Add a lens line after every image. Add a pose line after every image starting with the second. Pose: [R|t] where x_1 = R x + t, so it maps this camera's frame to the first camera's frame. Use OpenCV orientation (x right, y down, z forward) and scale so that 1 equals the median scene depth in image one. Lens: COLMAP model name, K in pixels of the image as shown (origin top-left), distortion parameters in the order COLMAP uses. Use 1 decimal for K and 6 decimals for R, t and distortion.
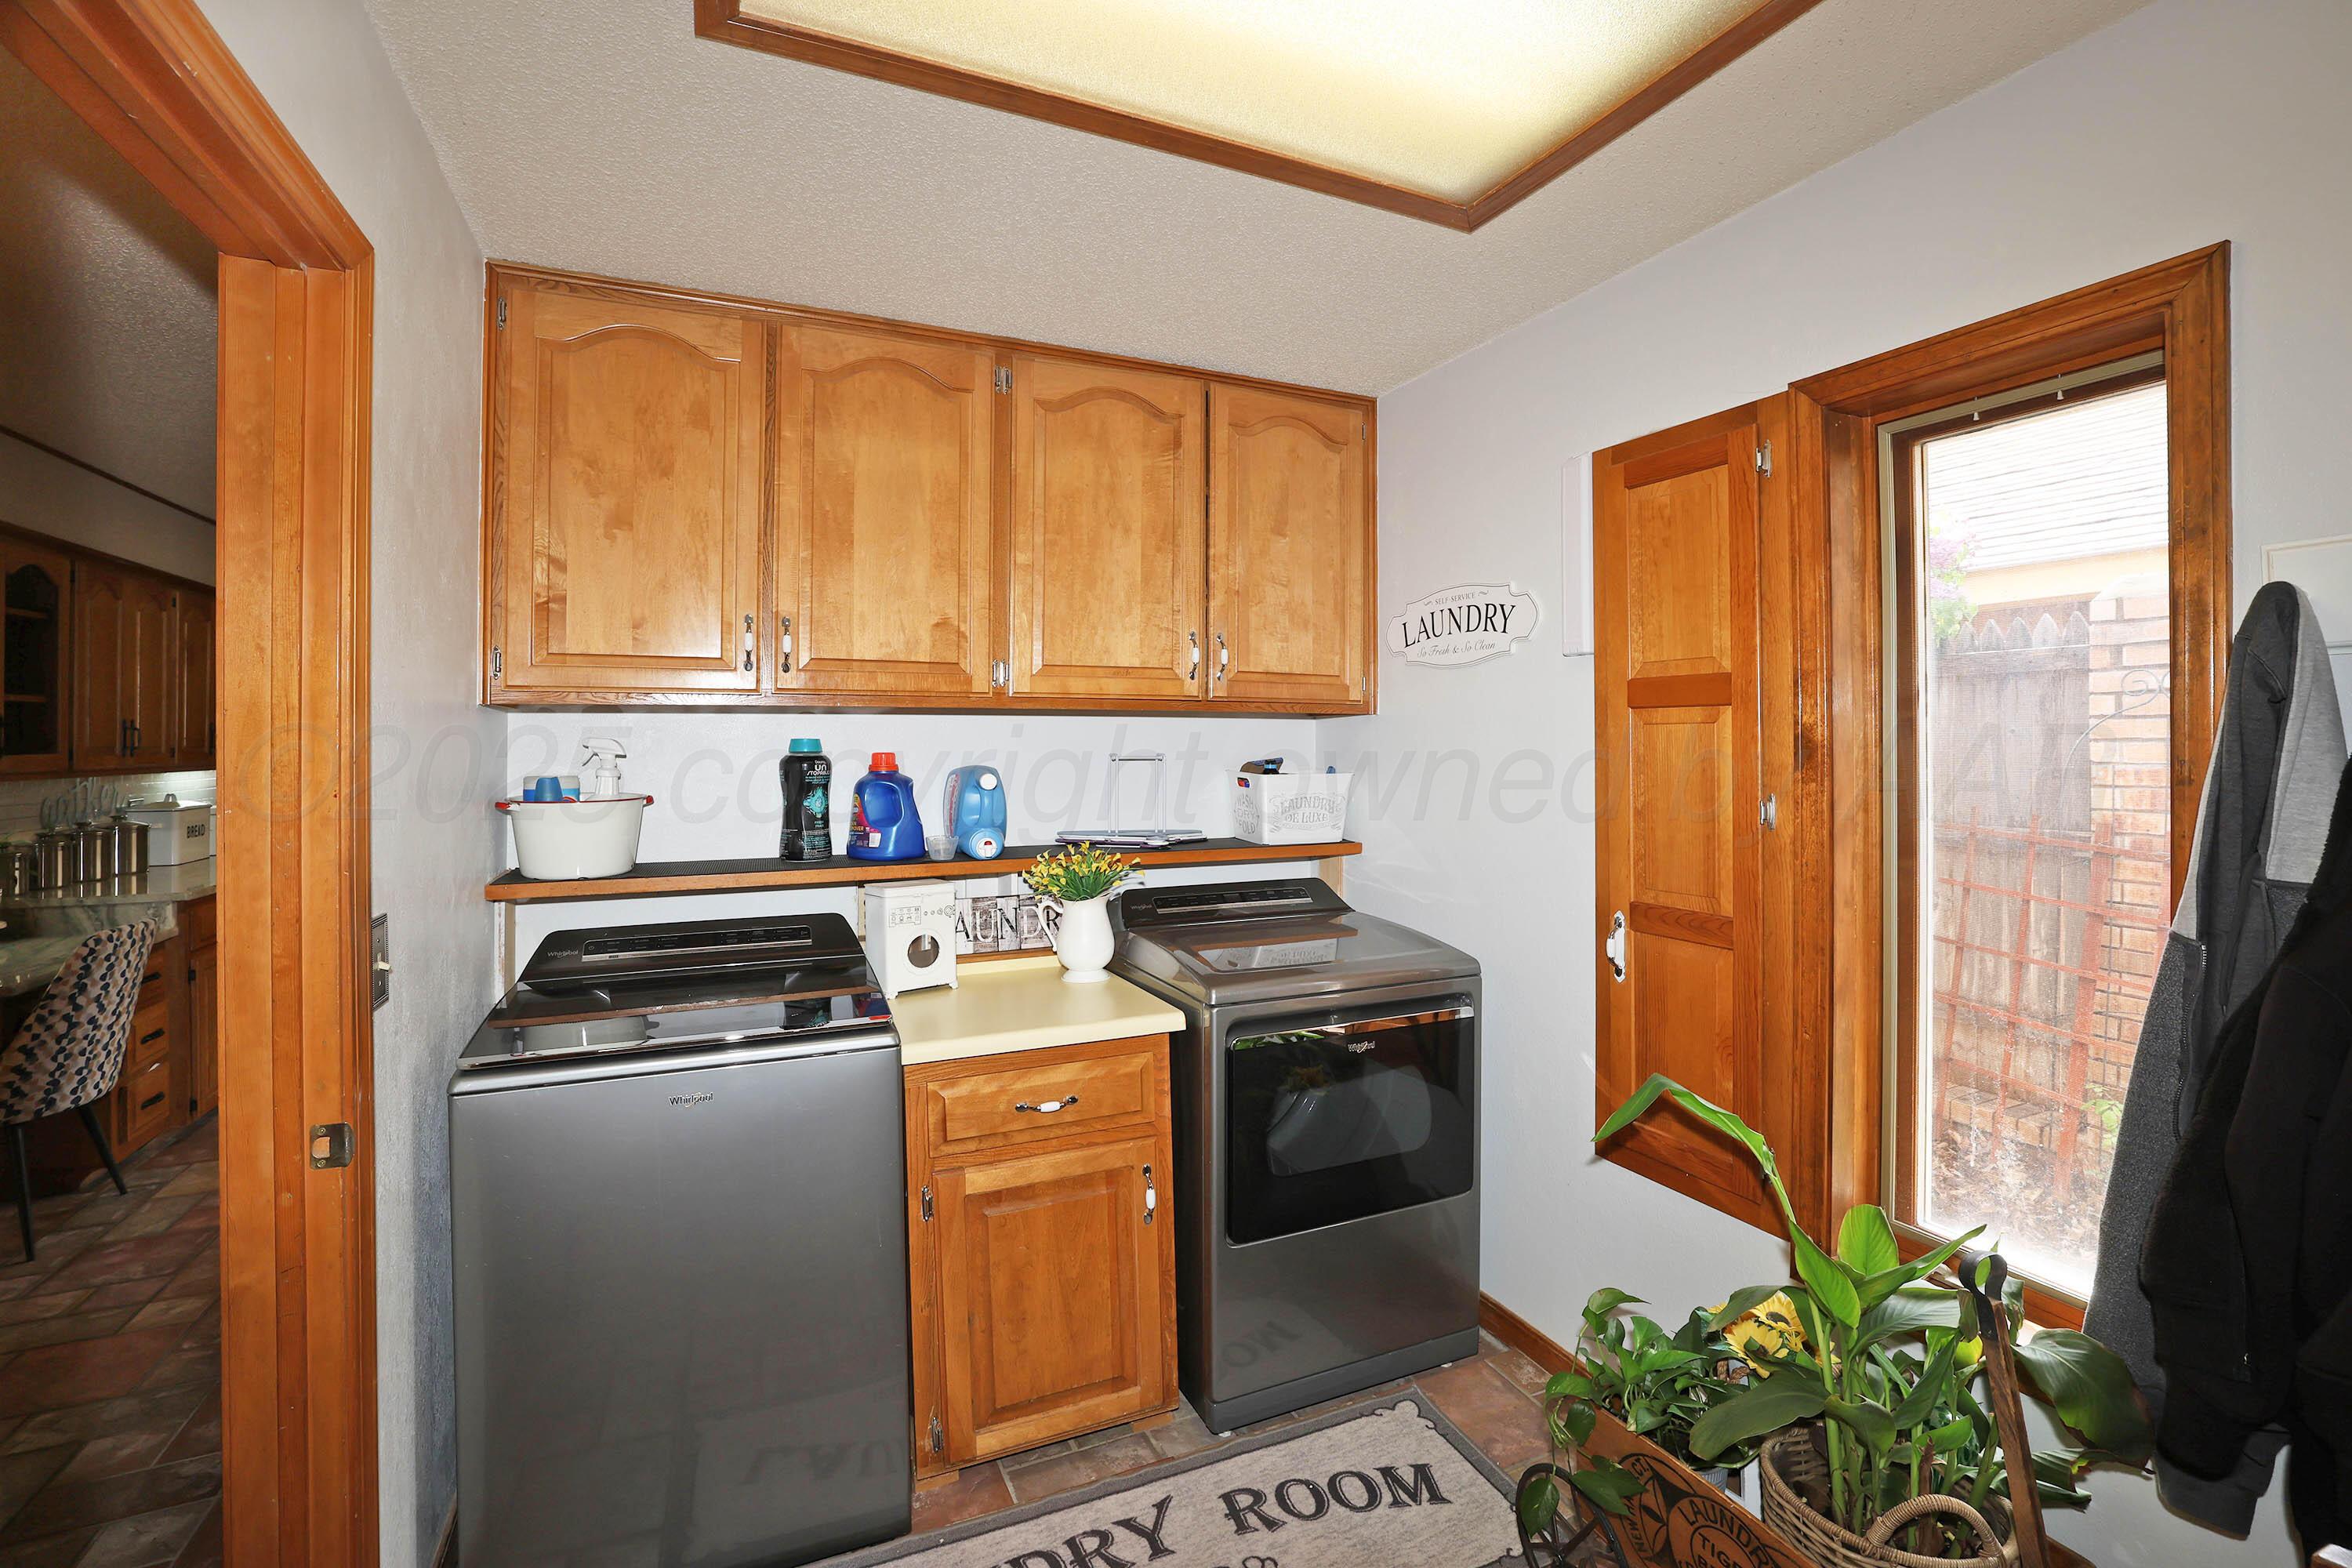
lens RADIAL K [[1069.9, 0, 1300.5], [0, 1069.9, 736.5], [0, 0, 1]] dist [-0.032002, 0.008630]
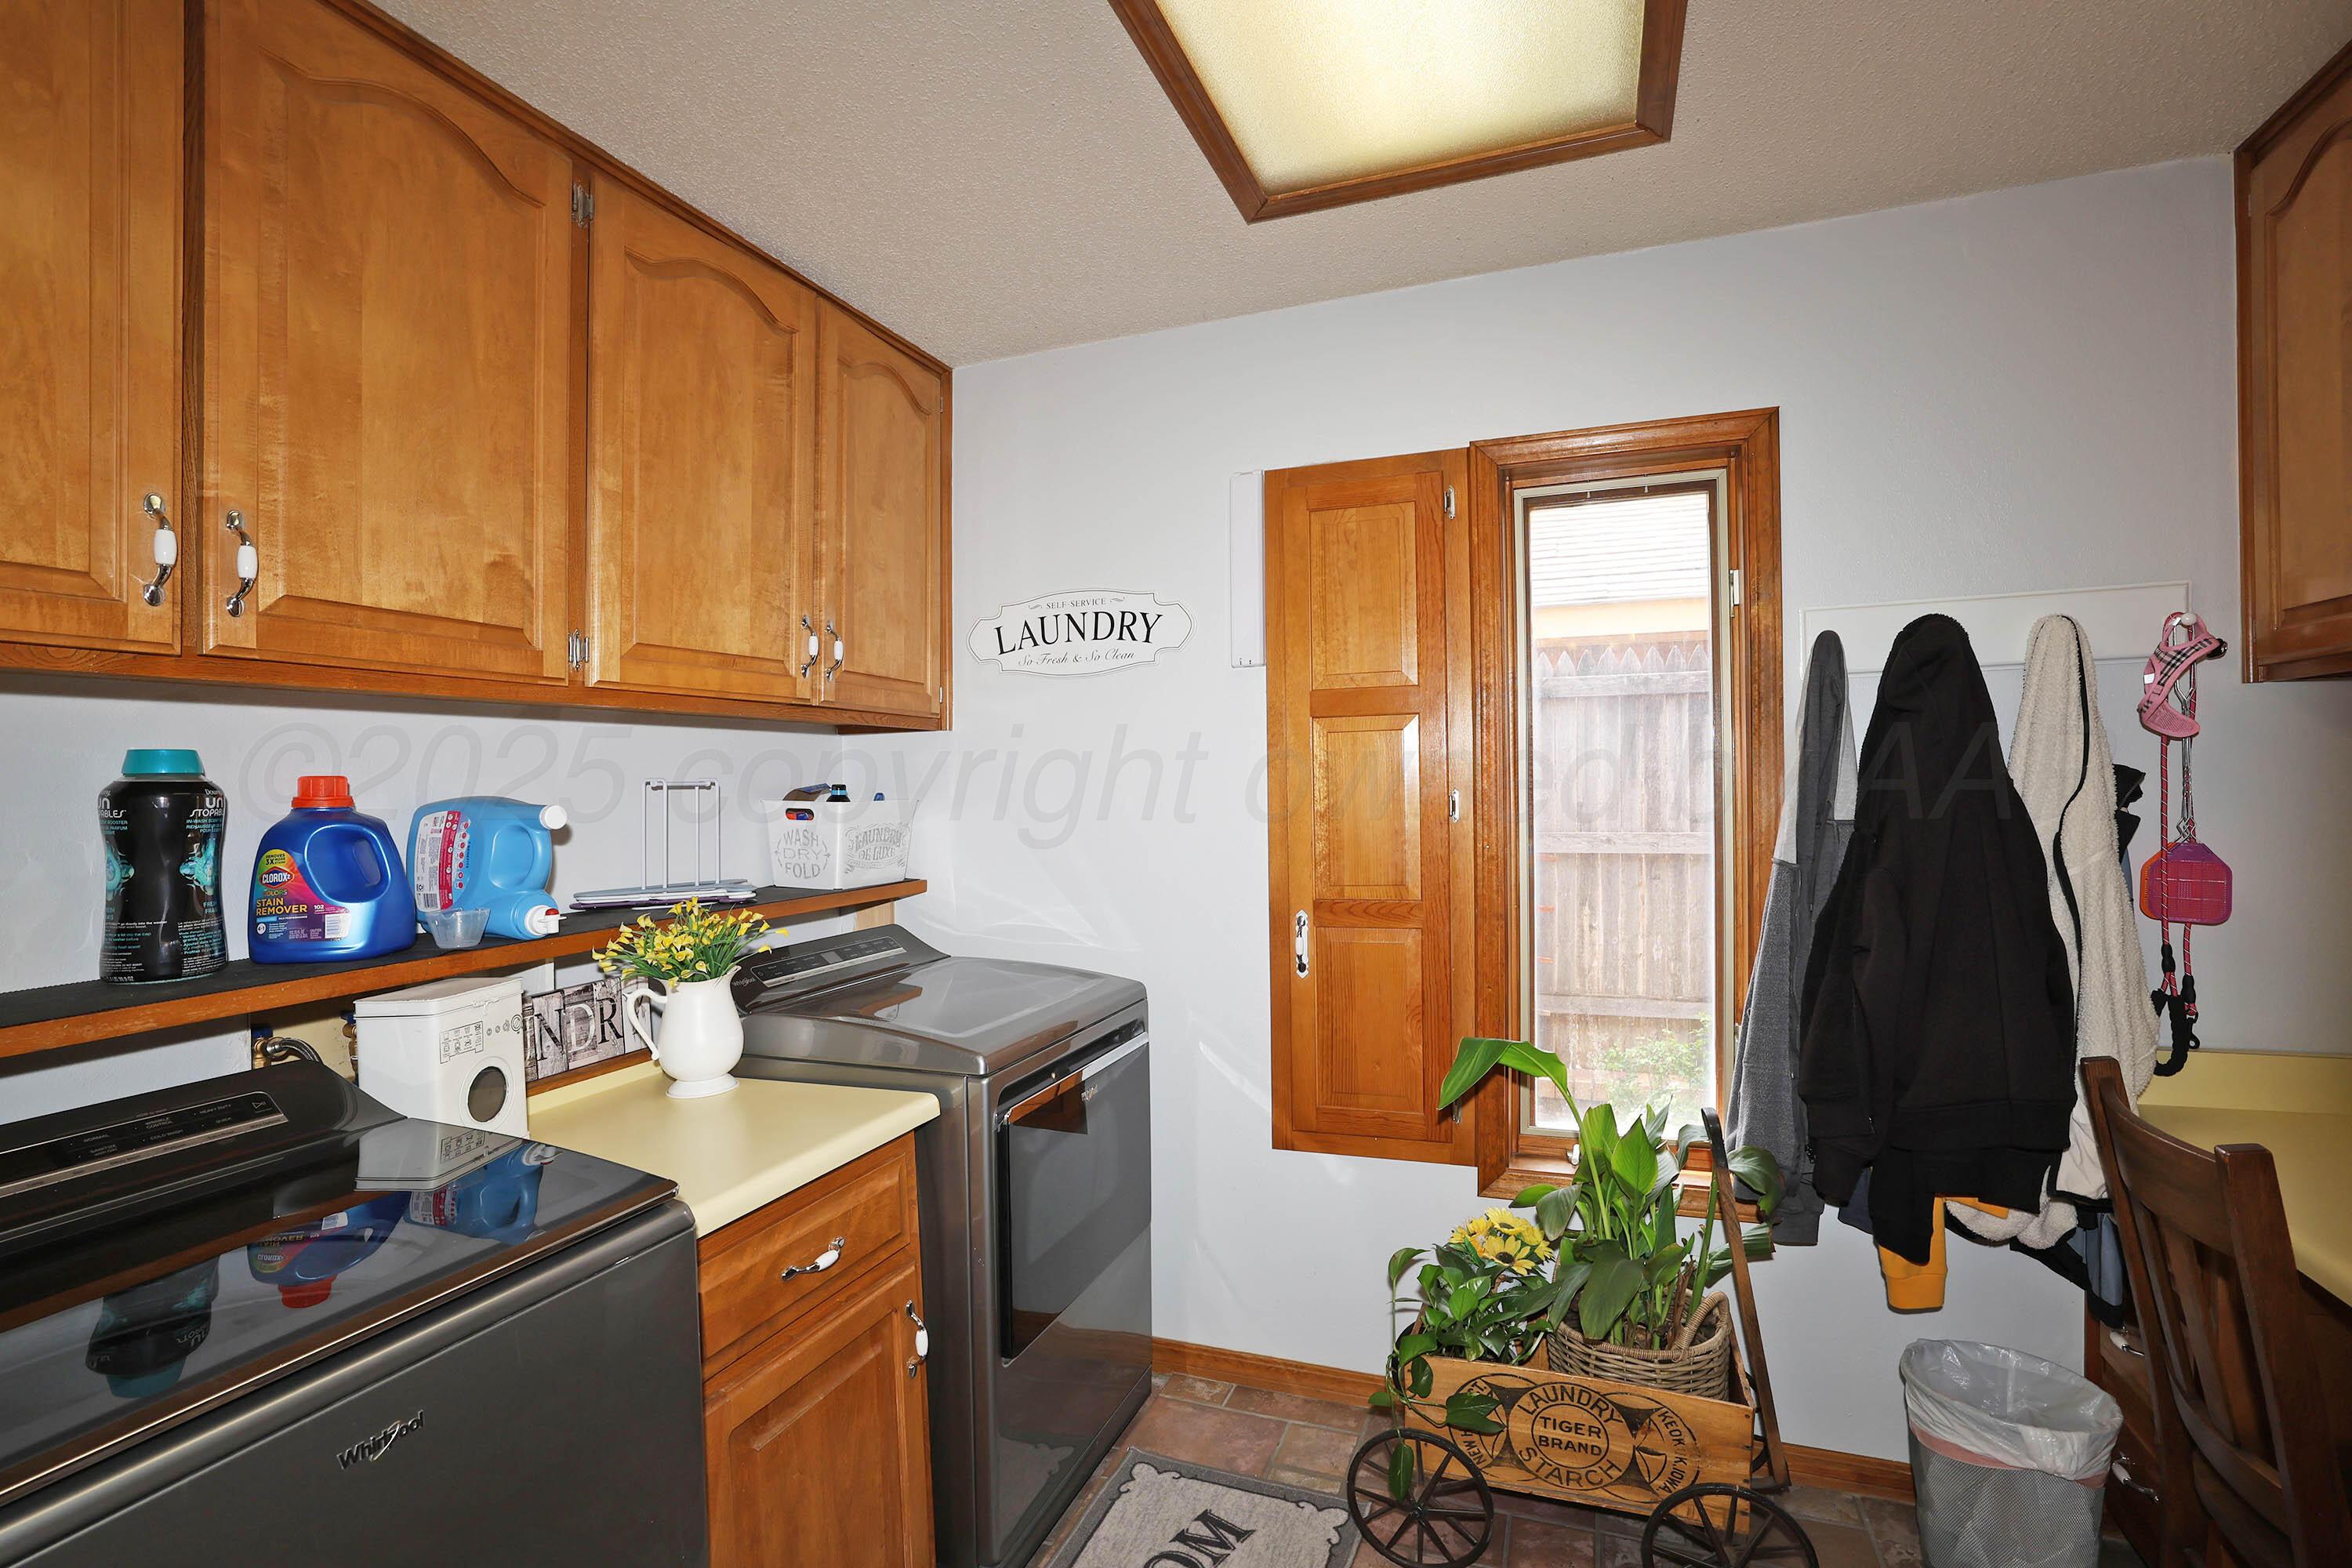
lens RADIAL K [[1069.9, 0, 1196.0], [0, 1069.9, 787.0], [0, 0, 1]] dist [-0.032002, 0.008630]
pose [[0.729653, -0.021797, 0.683470, -0.445552], [0.024288, 0.999687, 0.005952, 0.029597], [-0.683386, 0.012258, 0.729954, 0.262494]]
